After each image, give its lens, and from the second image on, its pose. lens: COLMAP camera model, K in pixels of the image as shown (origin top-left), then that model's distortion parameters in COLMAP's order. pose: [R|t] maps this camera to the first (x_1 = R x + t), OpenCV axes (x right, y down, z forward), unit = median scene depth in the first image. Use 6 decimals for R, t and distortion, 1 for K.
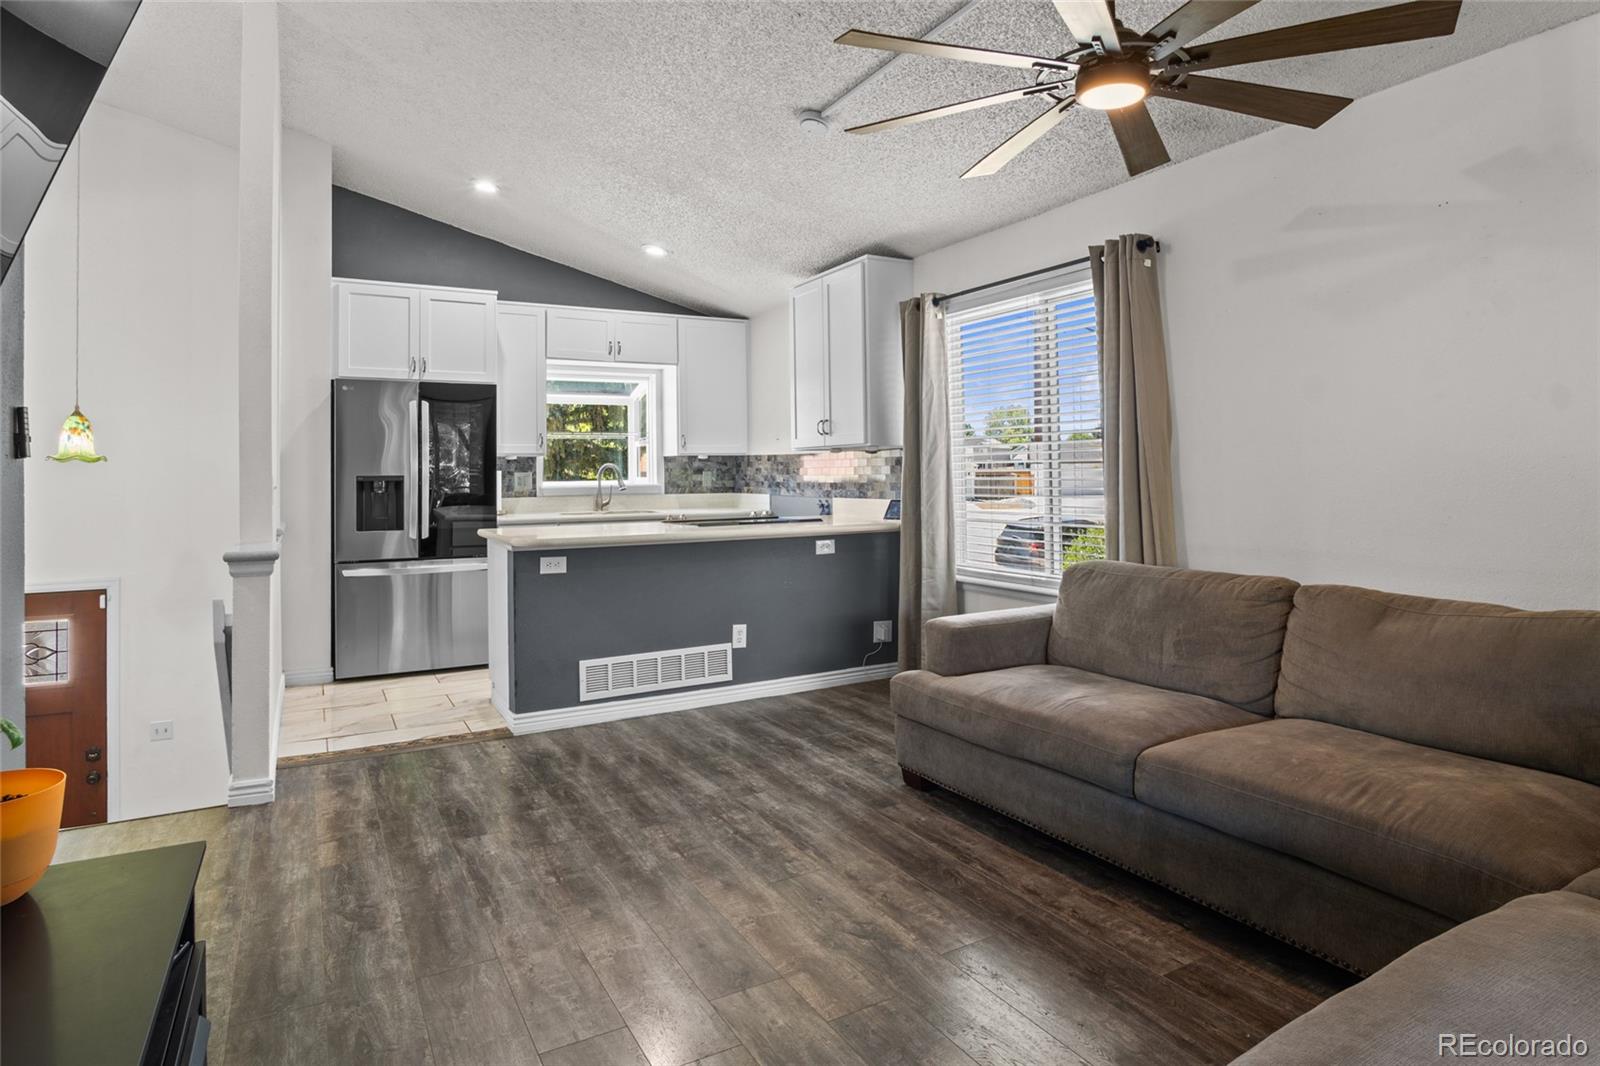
lens RADIAL K [[873.7, 0, 811.7], [0, 873.7, 464.8], [0, 0, 1]] dist [-0.028315, 0.009232]
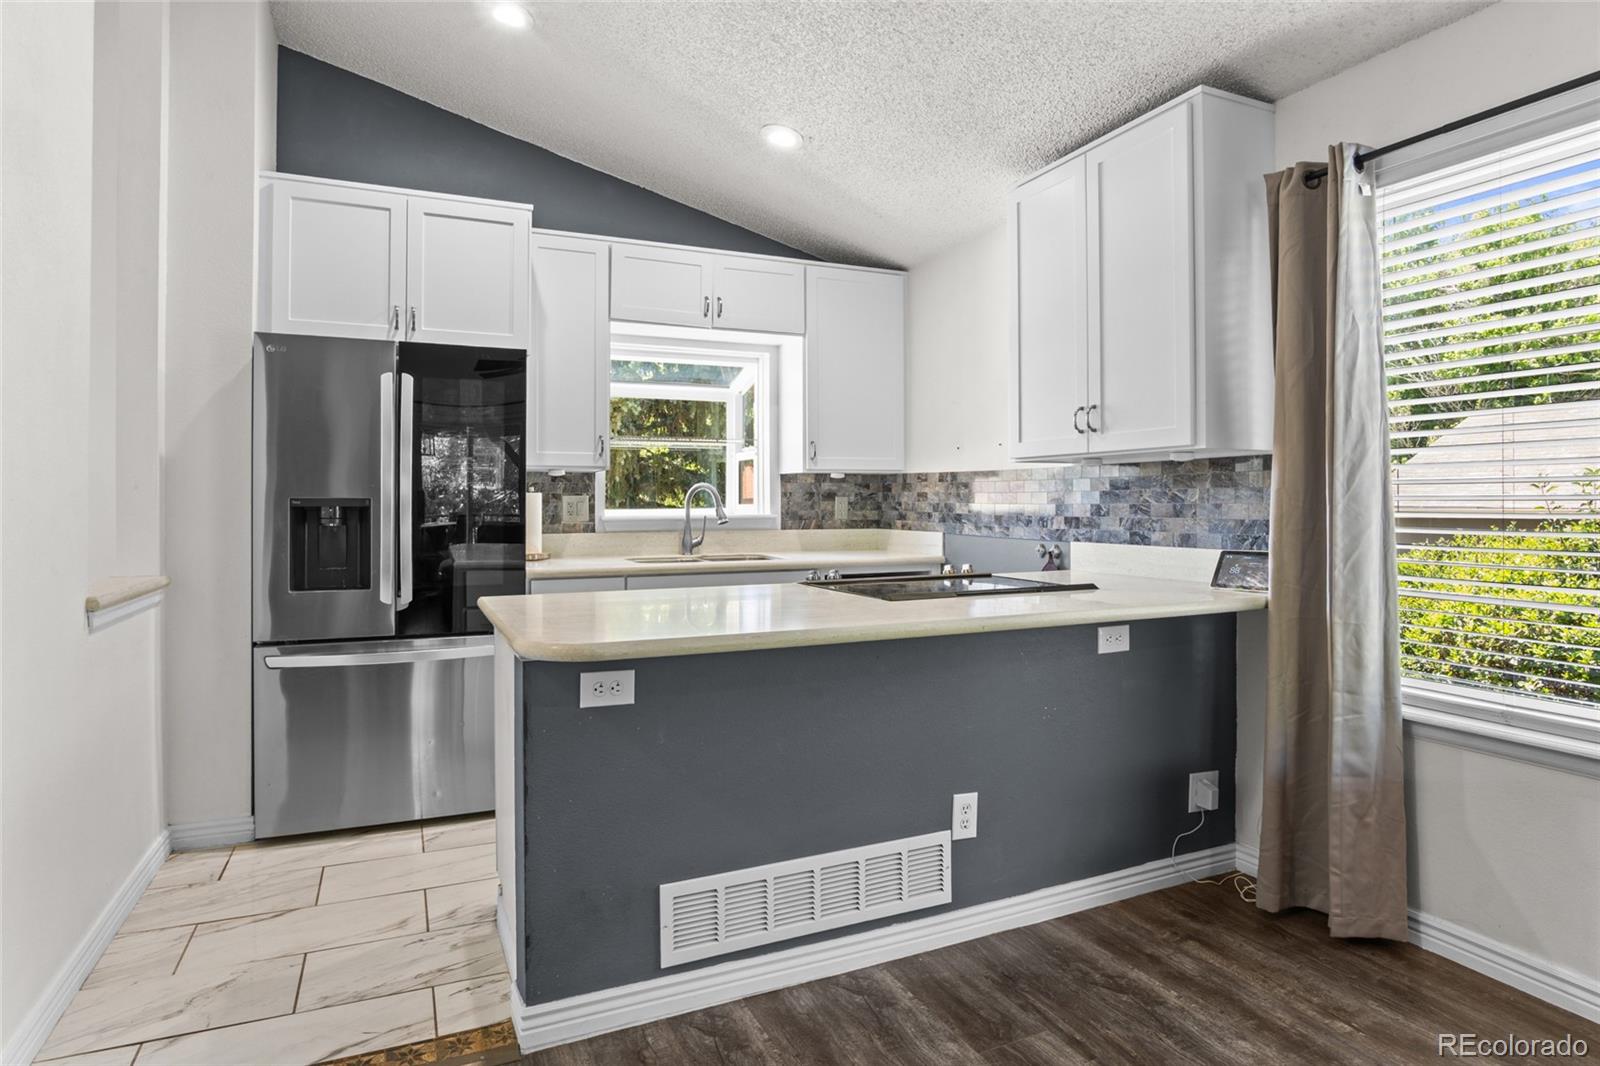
lens RADIAL K [[873.7, 0, 803.5], [0, 873.7, 502.6], [0, 0, 1]] dist [-0.028315, 0.009232]
pose [[0.995798, 0.010234, -0.091001, -0.113295], [-0.009254, 0.999895, 0.011182, 0.006032], [0.091106, -0.010293, 0.995788, 0.412142]]
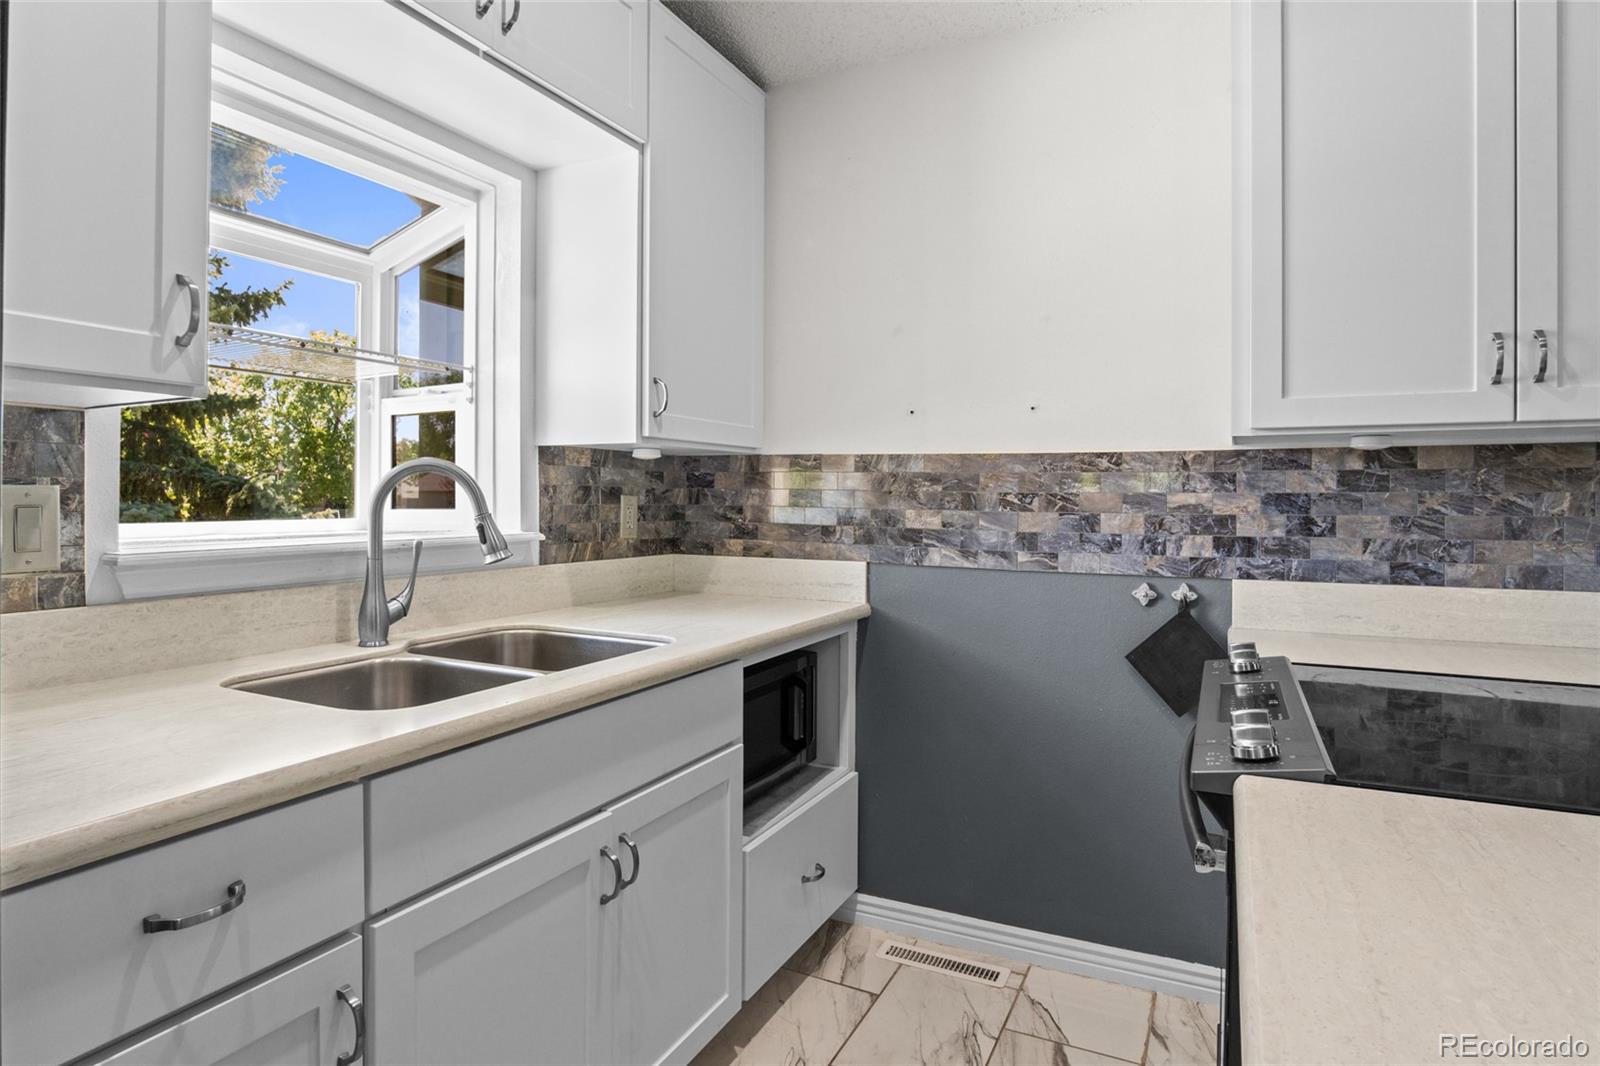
lens RADIAL K [[879.0, 0, 796.7], [0, 879.0, 510.0], [0, 0, 1]] dist [-0.022140, 0.000684]
pose [[0.832155, 0.012203, 0.554409, -0.340131], [-0.021317, 0.999723, 0.009992, 0.010849], [-0.554134, -0.020133, 0.832184, 0.866890]]
